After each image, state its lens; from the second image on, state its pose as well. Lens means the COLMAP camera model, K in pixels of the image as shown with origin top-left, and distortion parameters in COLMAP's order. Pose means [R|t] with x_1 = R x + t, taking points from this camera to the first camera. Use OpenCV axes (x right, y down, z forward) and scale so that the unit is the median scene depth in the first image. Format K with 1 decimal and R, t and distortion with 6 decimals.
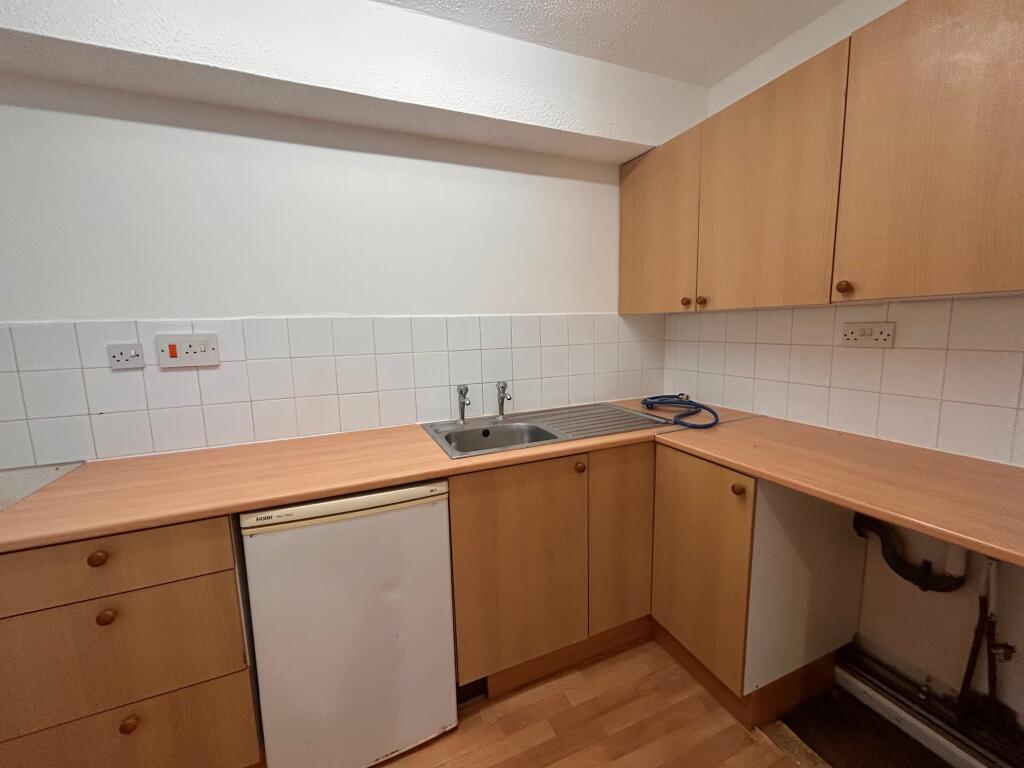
lens RADIAL K [[411.8, 0, 510.9], [0, 411.8, 381.1], [0, 0, 1]] dist [-0.000963, -0.000003]
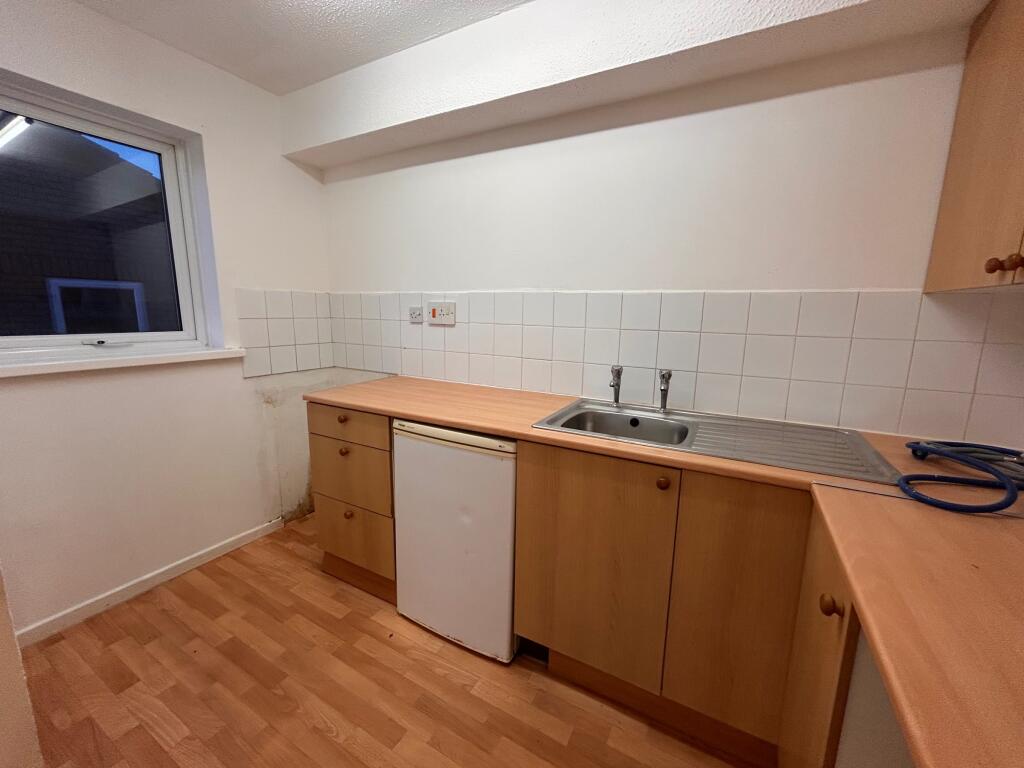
lens RADIAL K [[411.8, 0, 510.9], [0, 411.8, 381.1], [0, 0, 1]] dist [-0.000963, -0.000003]
pose [[0.617116, 0.170917, -0.768085, 0.574994], [-0.138178, 0.984495, 0.108055, -0.029277], [0.774645, 0.039450, 0.631165, 0.270788]]
